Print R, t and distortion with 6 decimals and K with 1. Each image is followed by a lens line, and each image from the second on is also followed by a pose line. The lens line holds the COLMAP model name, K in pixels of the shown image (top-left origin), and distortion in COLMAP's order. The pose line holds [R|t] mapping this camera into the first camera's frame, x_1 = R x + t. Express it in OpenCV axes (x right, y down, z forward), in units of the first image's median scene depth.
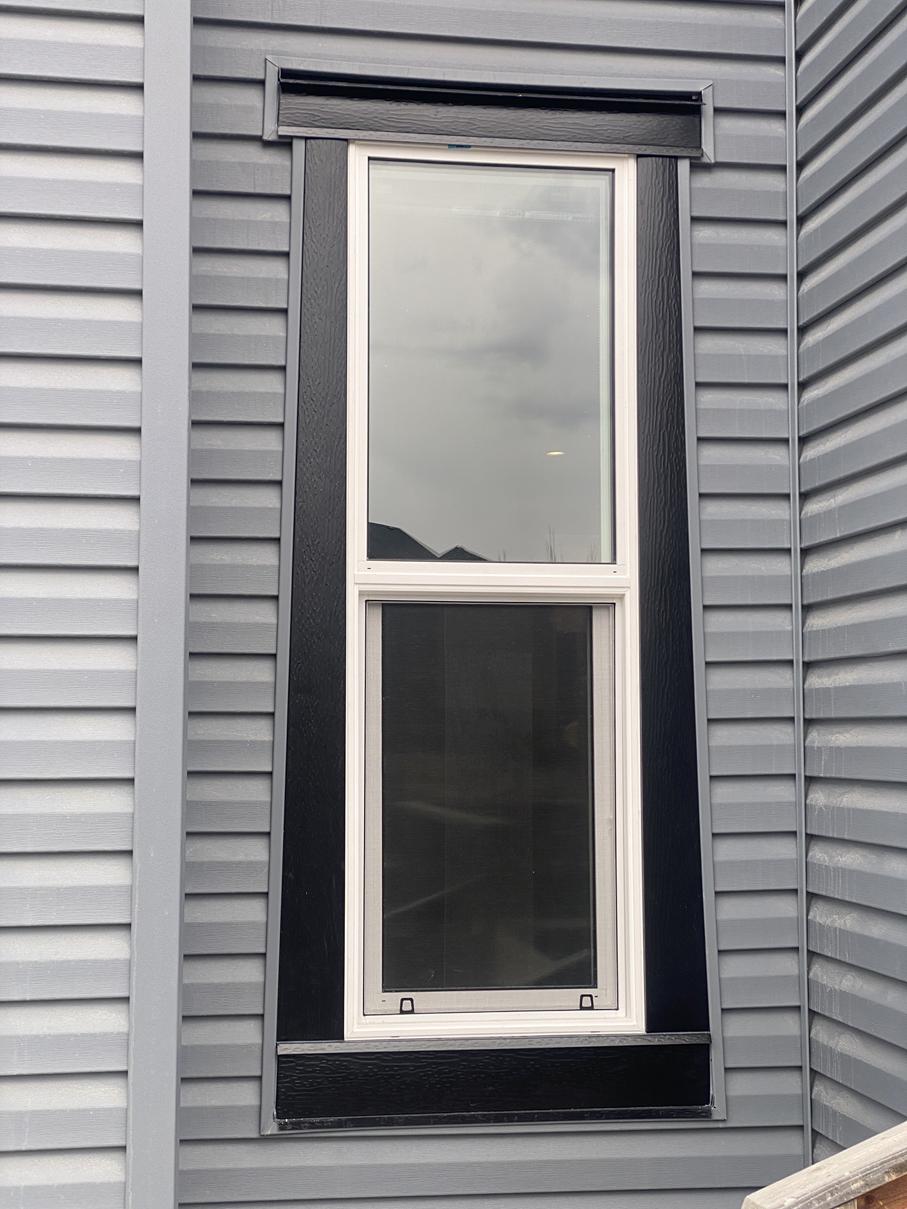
lens RADIAL K [[1838.5, 0, 451.1], [0, 1838.5, 548.9], [0, 0, 1]] dist [0.208248, 0.018943]
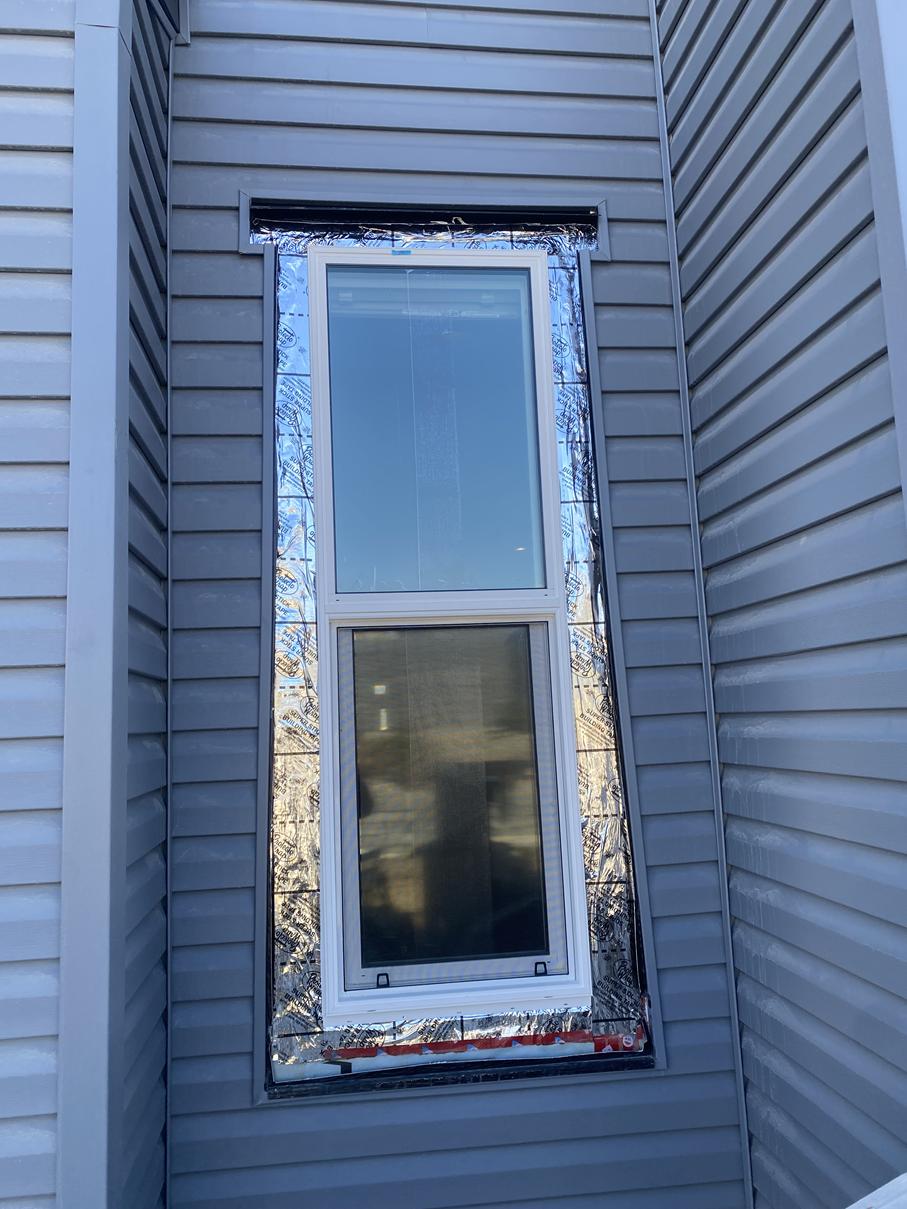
lens RADIAL K [[881.7, 0, 451.0], [0, 881.7, 586.0], [0, 0, 1]] dist [0.128176, -0.154443]
pose [[0.998193, -0.047318, -0.037028, 0.049475], [0.045725, 0.998038, -0.042764, 0.028965], [0.038979, 0.040994, 0.998399, 0.435639]]
